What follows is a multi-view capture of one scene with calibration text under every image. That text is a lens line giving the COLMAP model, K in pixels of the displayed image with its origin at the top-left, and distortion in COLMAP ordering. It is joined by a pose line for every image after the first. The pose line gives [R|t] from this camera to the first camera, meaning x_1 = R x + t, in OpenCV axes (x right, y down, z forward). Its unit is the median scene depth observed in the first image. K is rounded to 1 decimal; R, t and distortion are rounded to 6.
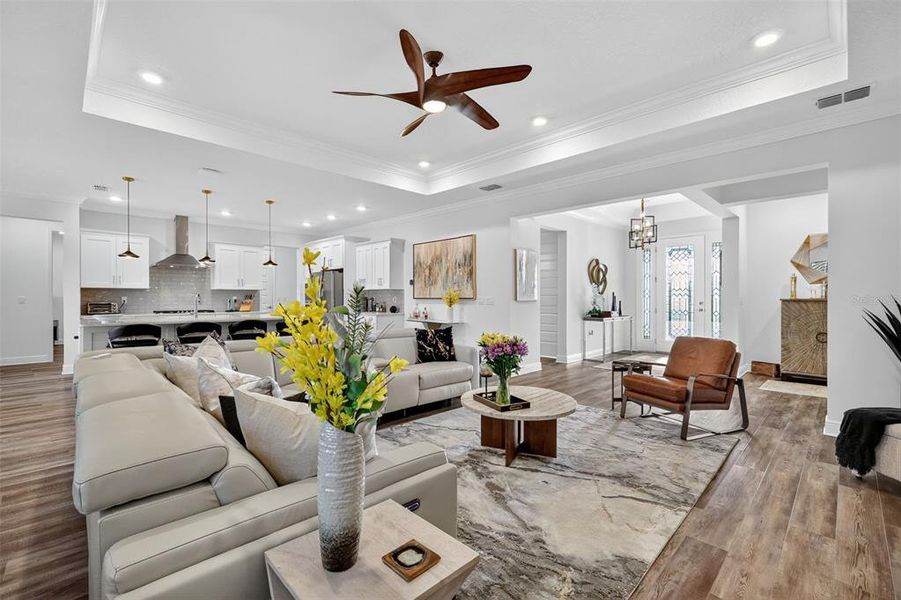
lens RADIAL K [[391.5, 0, 451.2], [0, 391.5, 296.2], [0, 0, 1]] dist [0.002221, 0.000656]
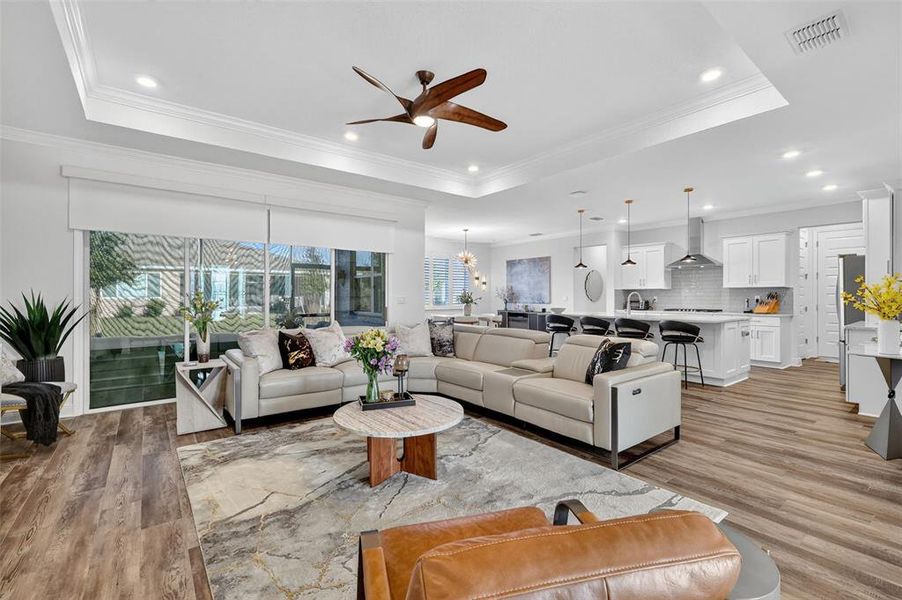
lens RADIAL K [[391.9, 0, 451.7], [0, 391.9, 296.2], [0, 0, 1]] dist [0.002221, 0.000656]
pose [[-0.119954, -0.001303, -0.992779, 0.464009], [0.002939, 0.999994, -0.001668, 0.002167], [0.992775, -0.003118, -0.119949, 0.547432]]
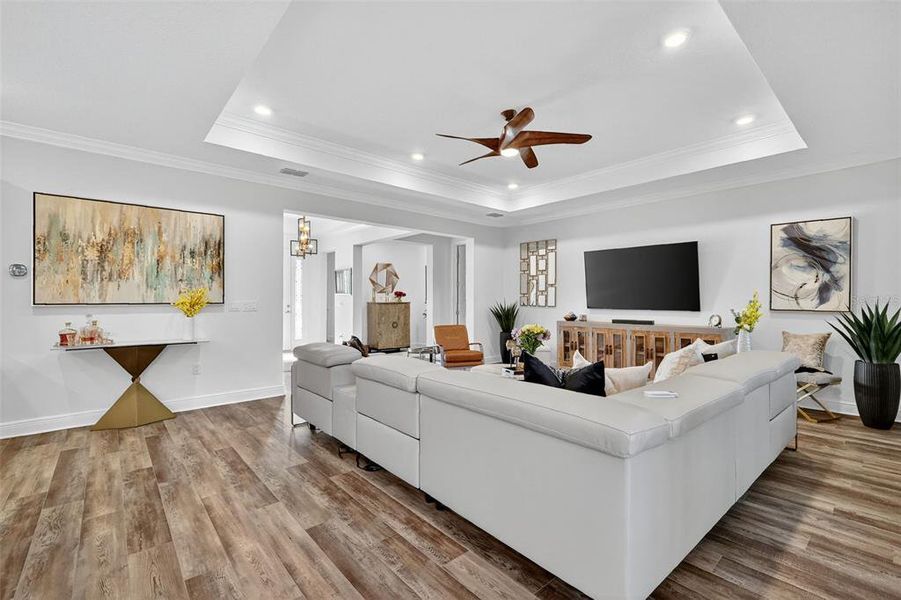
lens RADIAL K [[392.3, 0, 452.8], [0, 392.3, 298.3], [0, 0, 1]] dist [-0.000944, 0.000088]
pose [[0.057743, 0.005935, 0.998314, -0.596099], [-0.004463, 0.999974, -0.005687, -0.001615], [-0.998321, -0.004127, 0.057768, 0.502004]]
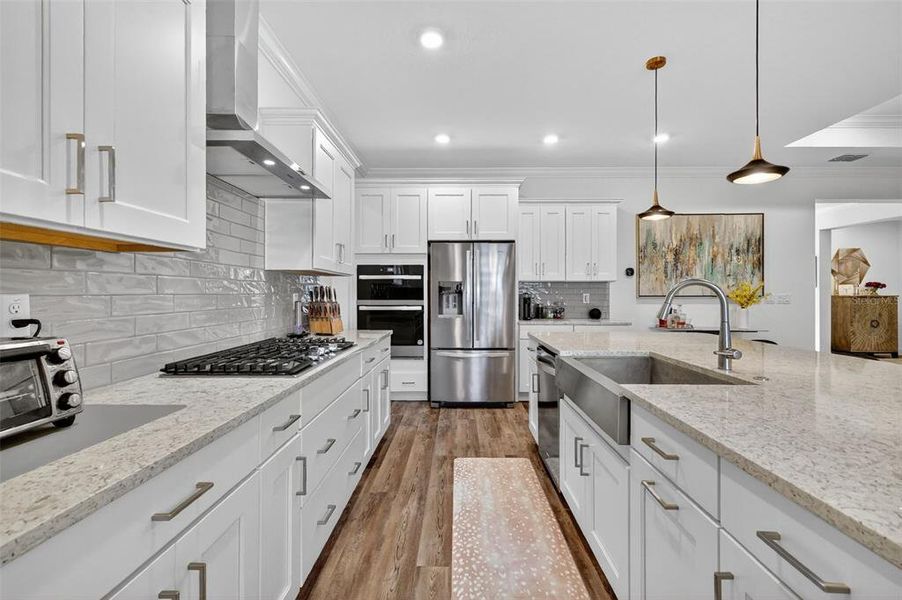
lens RADIAL K [[391.9, 0, 451.7], [0, 391.9, 296.2], [0, 0, 1]] dist [0.002221, 0.000656]
pose [[0.715564, -0.004104, 0.698535, -0.856124], [-0.001918, 0.999967, 0.007839, 0.000963], [-0.698544, -0.006949, 0.715533, 0.816618]]
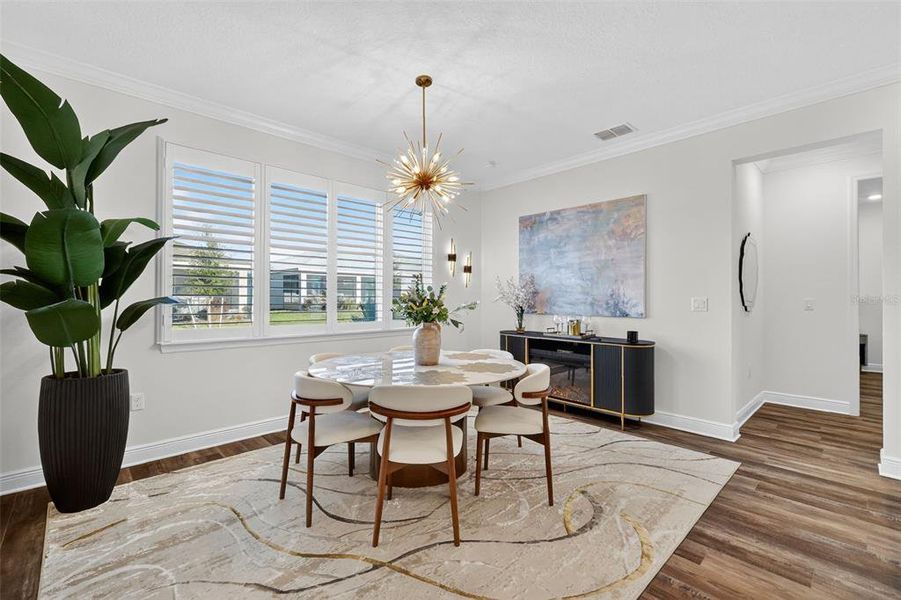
lens RADIAL K [[392.3, 0, 452.8], [0, 392.3, 298.3], [0, 0, 1]] dist [-0.000944, 0.000088]
pose [[-0.025524, 0.000740, -0.999674, -0.480836], [0.001189, 0.999999, 0.000710, -0.000898], [0.999674, -0.001170, -0.025525, 0.474588]]
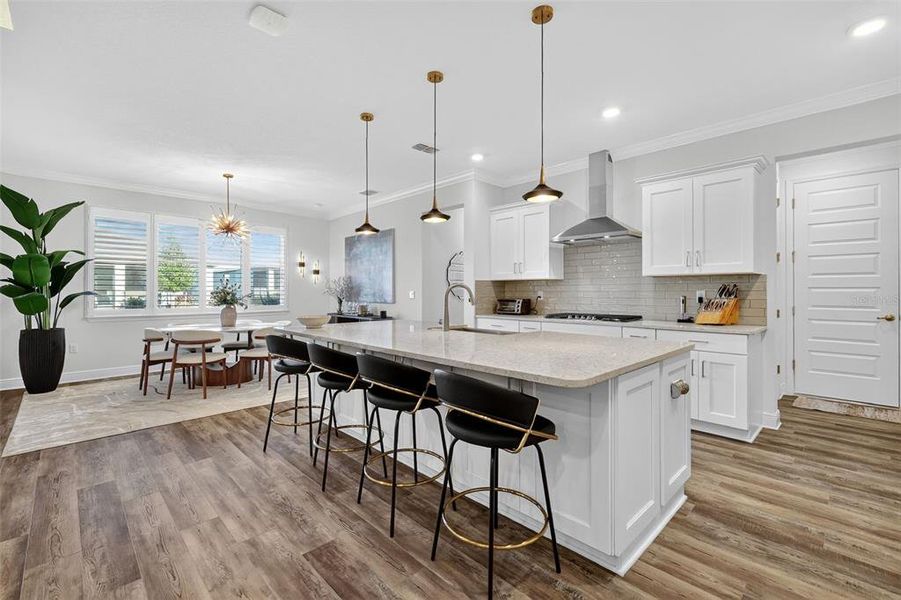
lens RADIAL K [[394.7, 0, 452.6], [0, 394.7, 291.1], [0, 0, 1]] dist [0.000411, -0.000618]
pose [[-0.002121, -0.002264, -0.999995, -0.111770], [0.004466, 0.999987, -0.002273, 0.001997], [0.999988, -0.004471, -0.002111, 0.879716]]
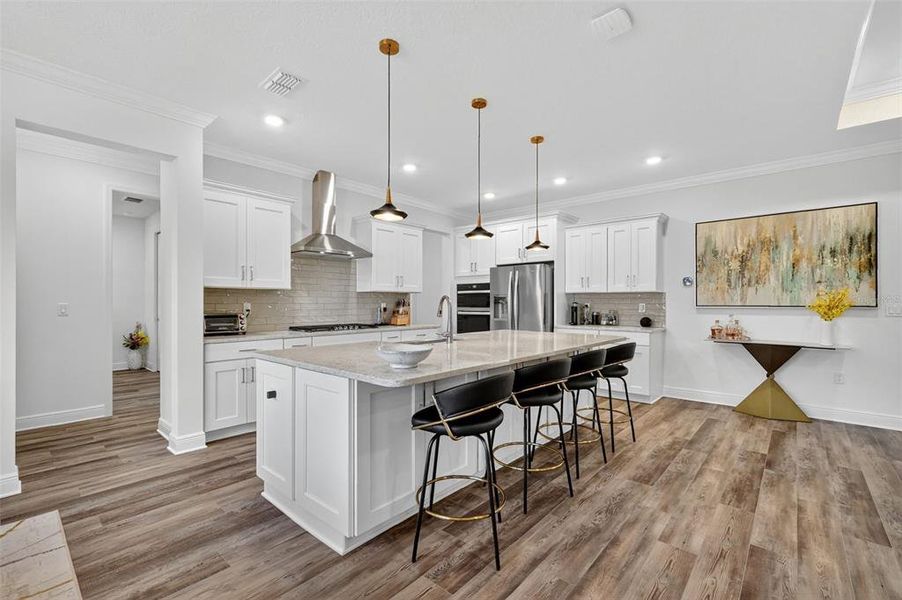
lens RADIAL K [[391.9, 0, 454.8], [0, 391.9, 303.6], [0, 0, 1]] dist [0.003067, 0.000501]
pose [[0.997292, 0.000172, 0.073538, -0.595407], [-0.000585, 0.999984, 0.005599, -0.001978], [-0.073536, -0.005627, 0.997277, 0.412727]]
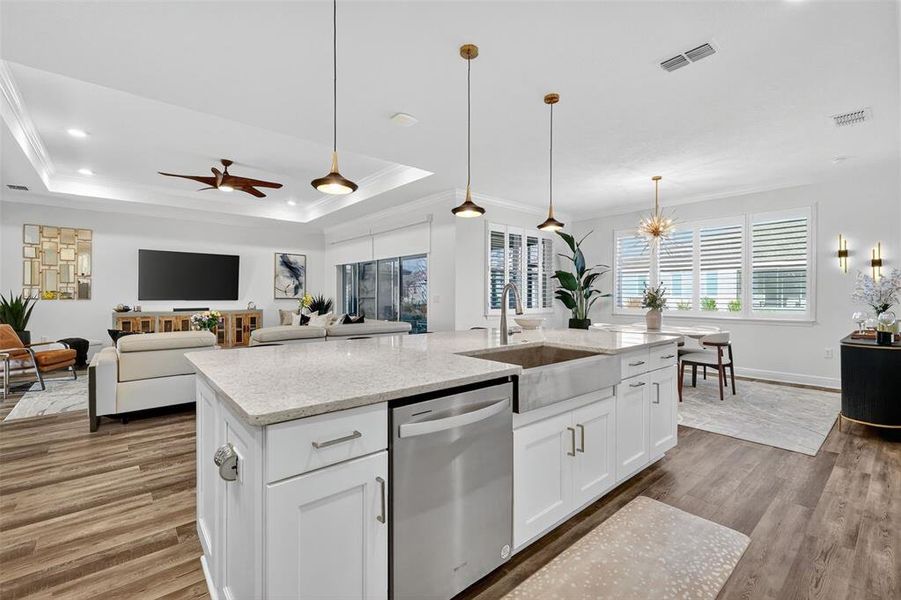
lens RADIAL K [[391.5, 0, 451.2], [0, 391.5, 296.2], [0, 0, 1]] dist [0.002221, 0.000656]
pose [[-0.997492, -0.001379, 0.070765, -0.543670], [-0.001258, 0.999998, 0.001751, 0.002291], [-0.070768, 0.001658, -0.997491, 1.233972]]
